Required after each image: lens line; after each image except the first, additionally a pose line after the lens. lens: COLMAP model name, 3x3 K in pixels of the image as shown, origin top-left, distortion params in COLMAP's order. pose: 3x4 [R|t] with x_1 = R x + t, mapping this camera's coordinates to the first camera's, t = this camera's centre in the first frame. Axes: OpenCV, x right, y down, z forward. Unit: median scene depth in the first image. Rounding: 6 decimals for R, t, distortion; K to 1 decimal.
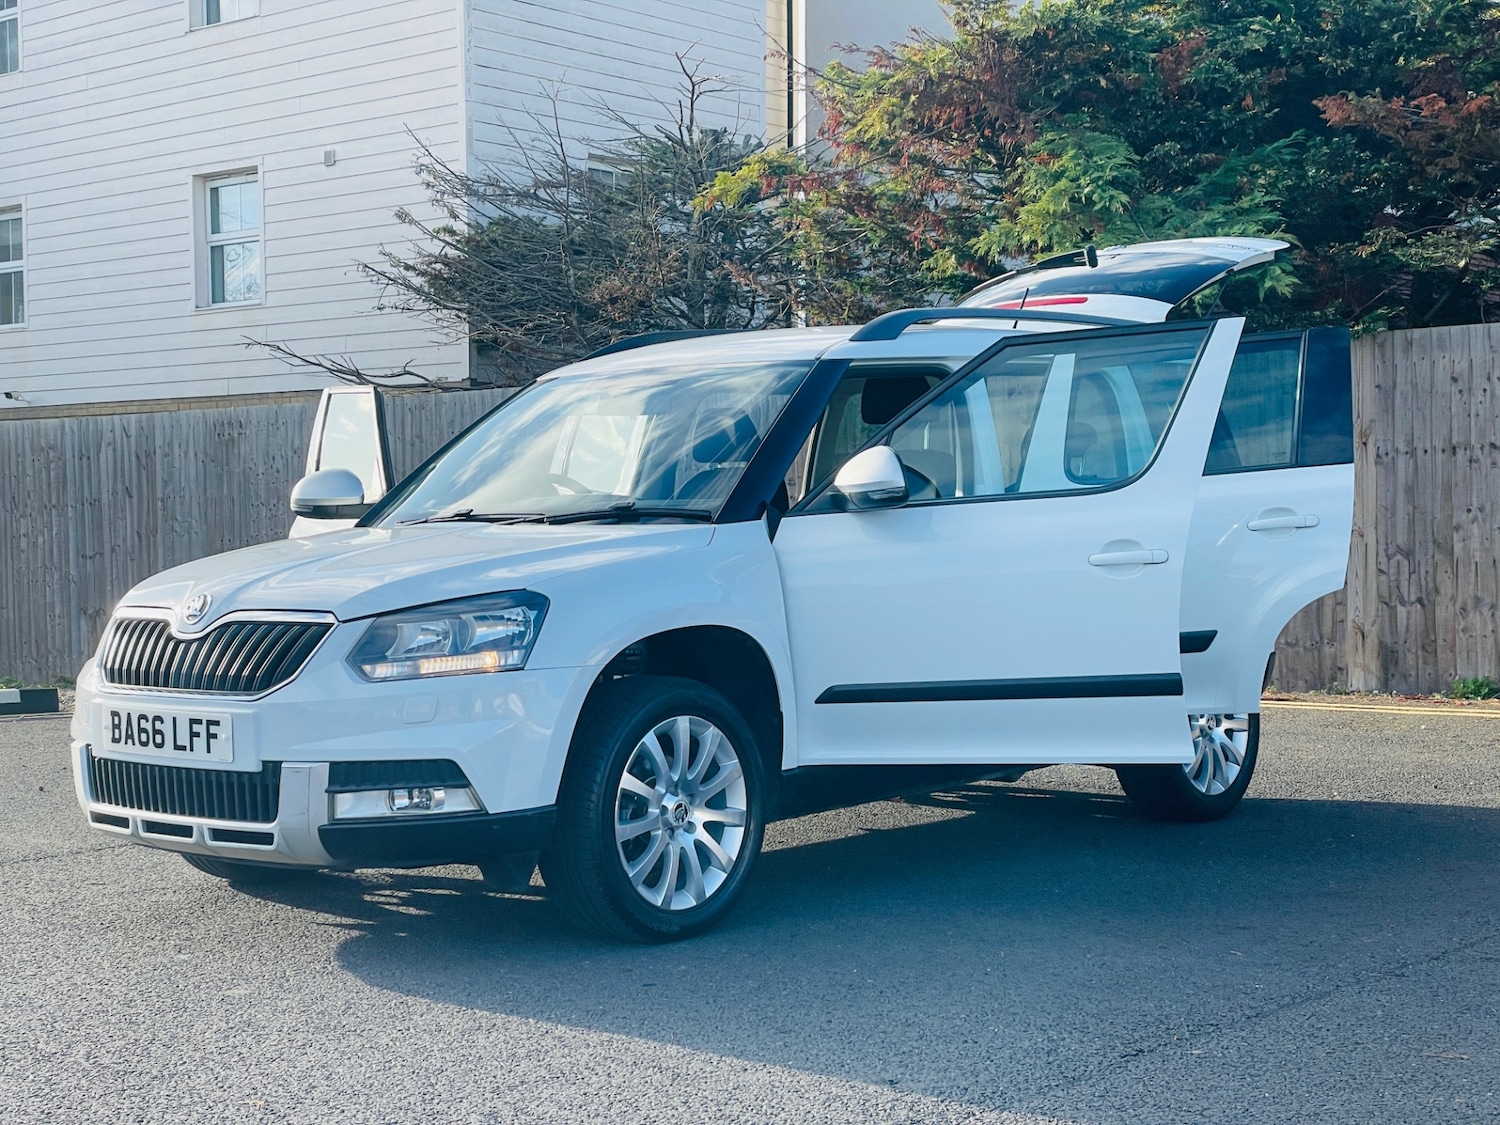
lens RADIAL K [[2212.4, 0, 750.0], [0, 2212.4, 562.5], [0, 0, 1]] dist [0.192254, -0.402793]
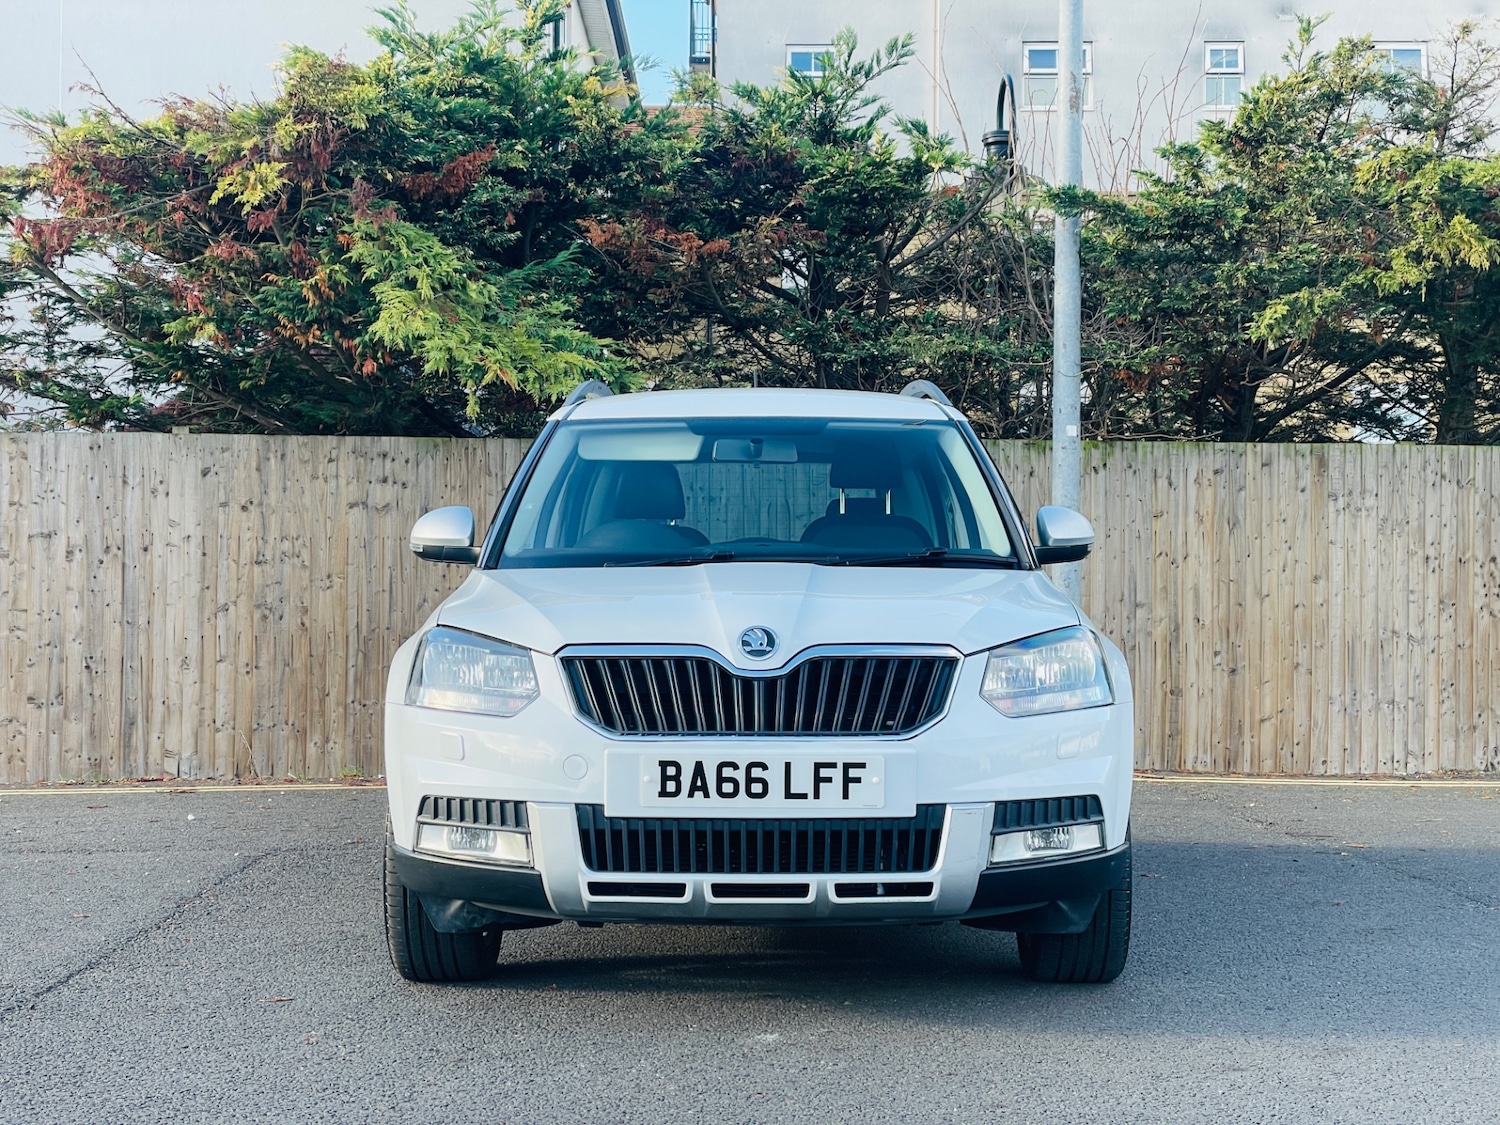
lens RADIAL K [[2218.4, 0, 748.3], [0, 2218.4, 556.4], [0, 0, 1]] dist [0.148702, -0.141802]
pose [[0.758461, 0.037551, 0.650636, -0.823068], [0.000700, 0.998291, -0.058432, 0.037544], [-0.651718, 0.044773, 0.757138, 0.322447]]
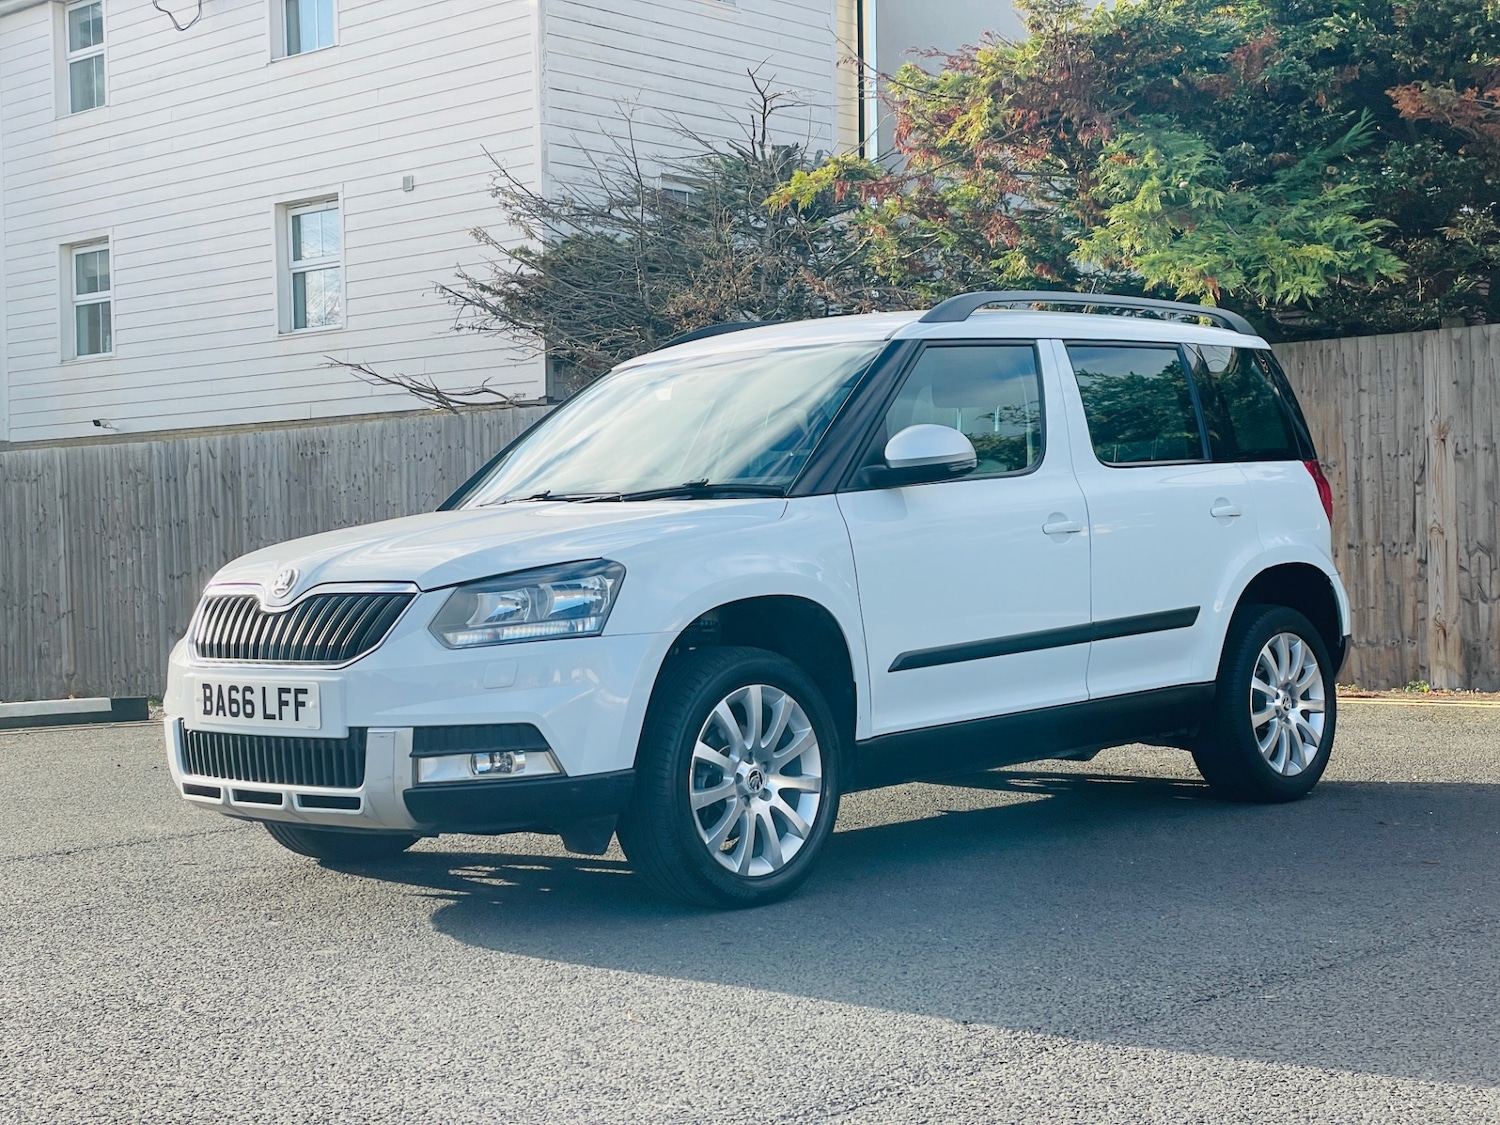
lens RADIAL K [[2218.4, 0, 748.3], [0, 2218.4, 556.4], [0, 0, 1]] dist [0.148702, -0.141802]
pose [[0.999300, -0.011027, -0.035736, 0.002491], [0.010435, 0.999806, -0.016729, 0.027578], [0.035913, 0.016345, 0.999221, -0.017860]]
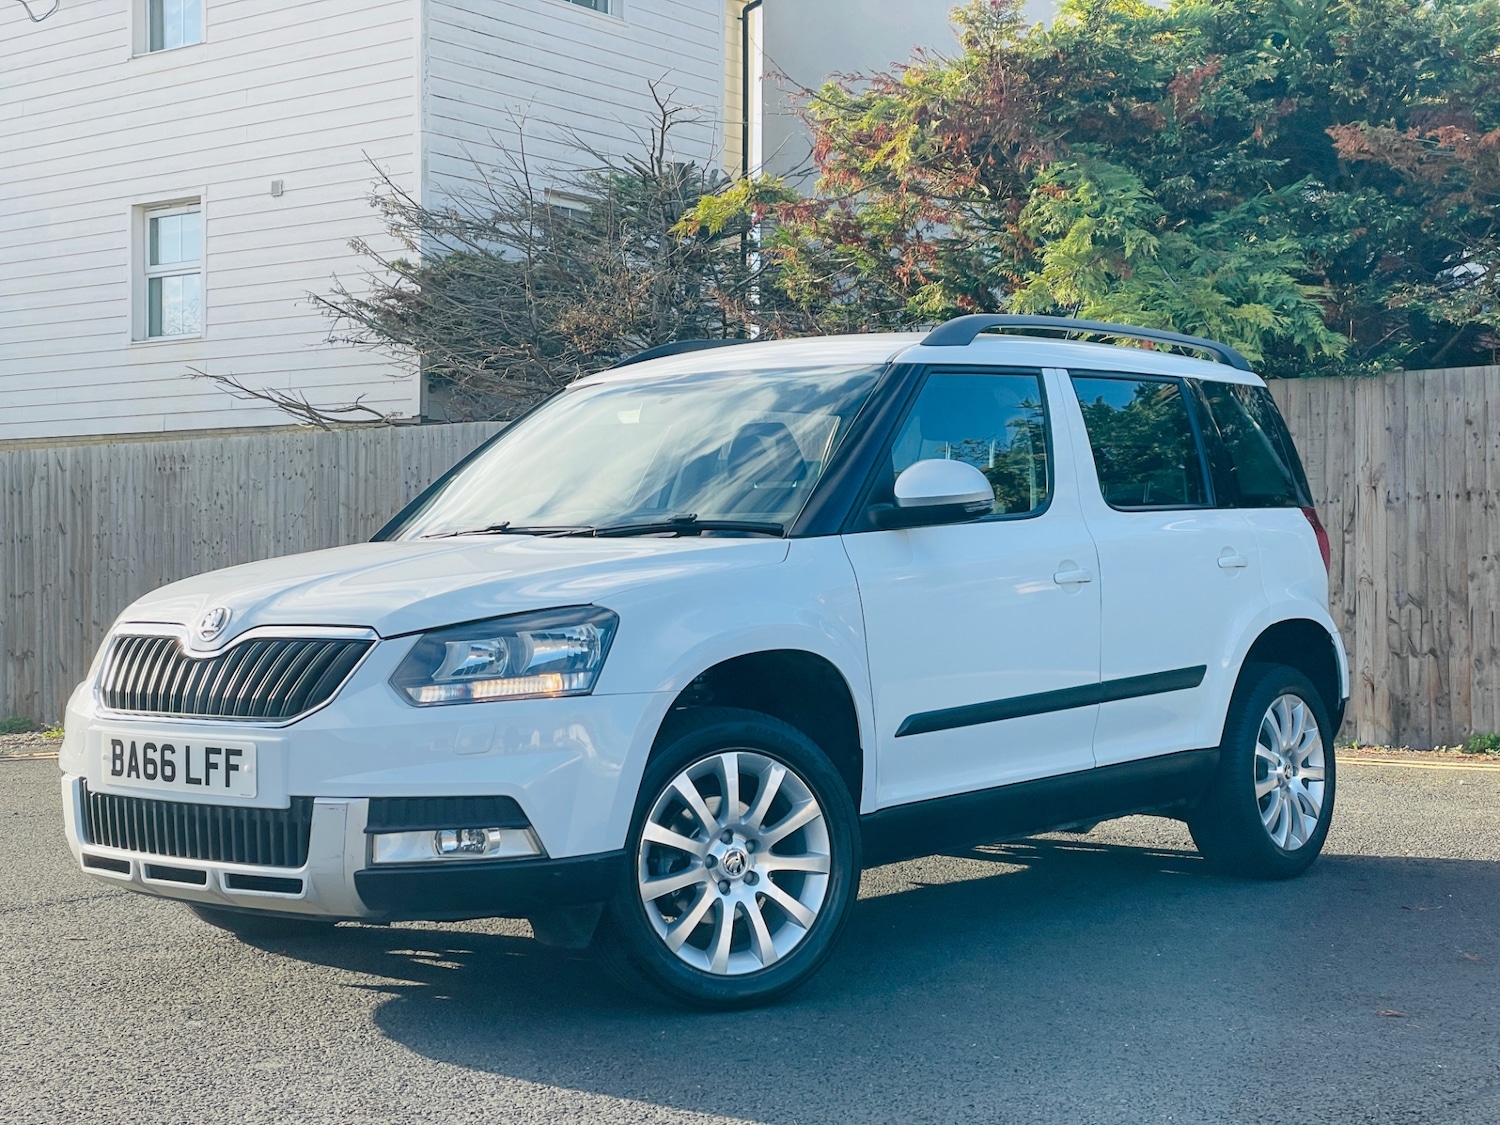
lens RADIAL K [[2226.7, 0, 747.9], [0, 2226.7, 534.3], [0, 0, 1]] dist [0.154146, -0.246760]
pose [[0.999271, 0.012696, 0.036013, -0.067723], [-0.011299, 0.999186, -0.038736, 0.017077], [-0.036475, 0.038301, 0.998600, 0.102692]]
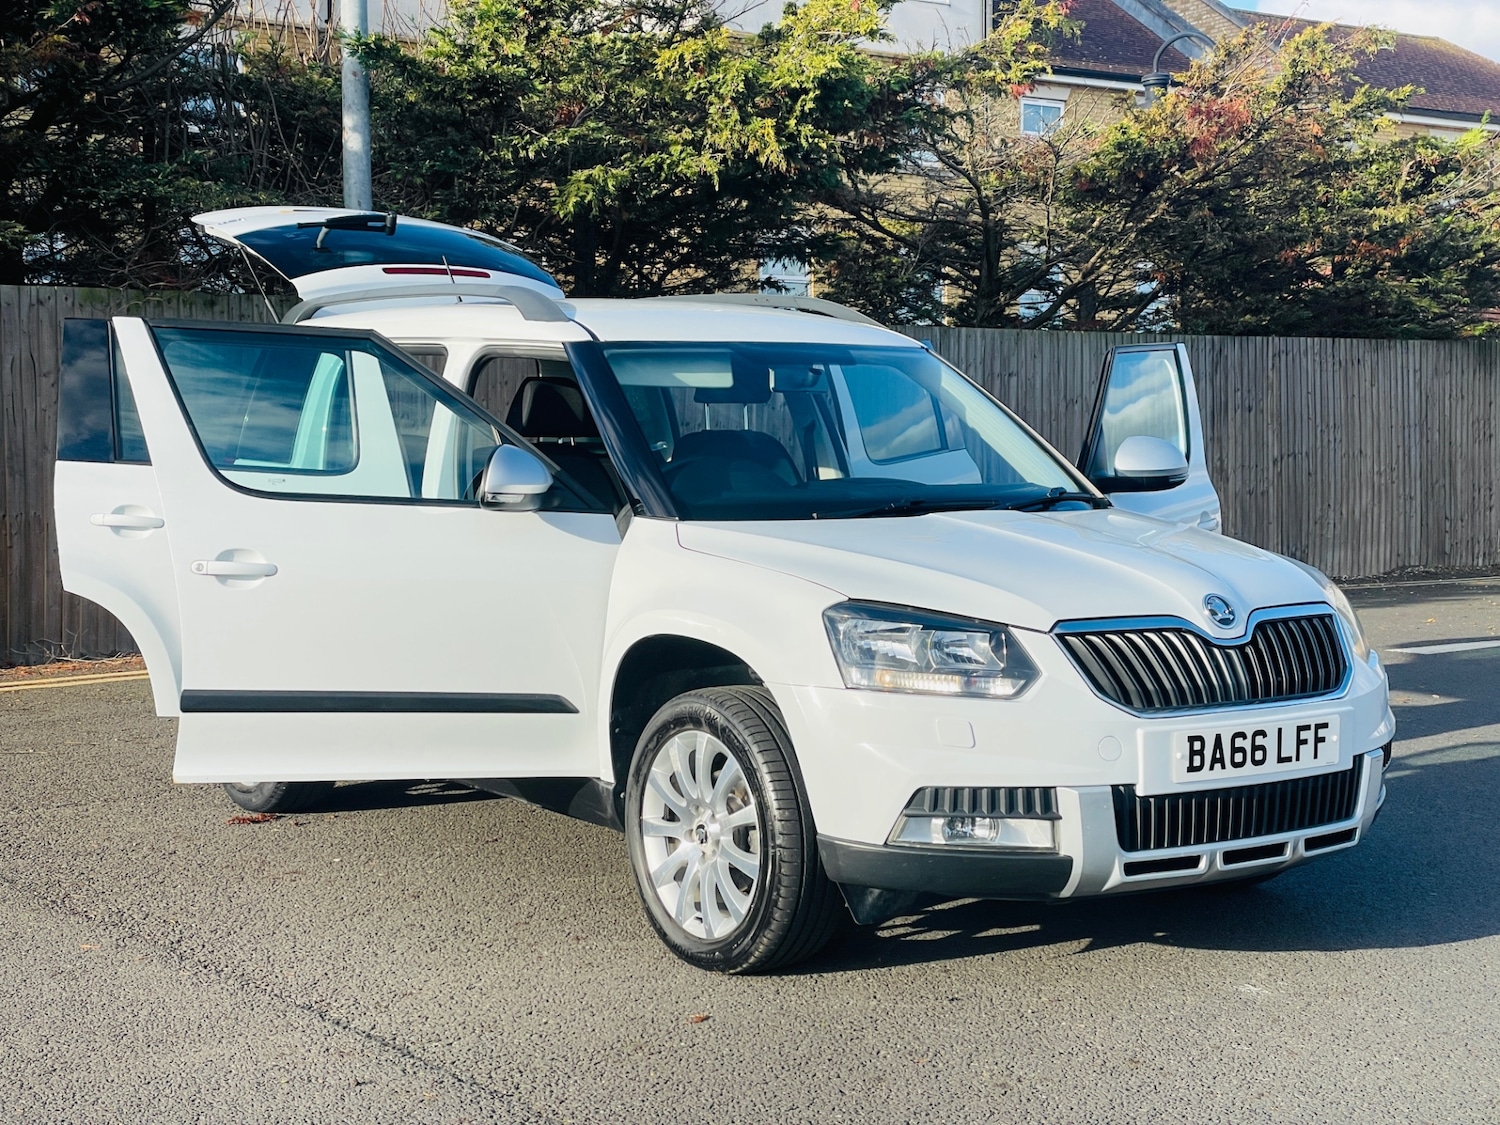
lens RADIAL K [[2193.7, 0, 741.3], [0, 2193.7, 512.8], [0, 0, 1]] dist [0.217243, -0.454277]
pose [[0.240029, -0.022918, 0.970495, -1.161292], [0.020956, 0.999611, 0.018422, -0.040148], [-0.970539, 0.015916, 0.240416, 0.961349]]
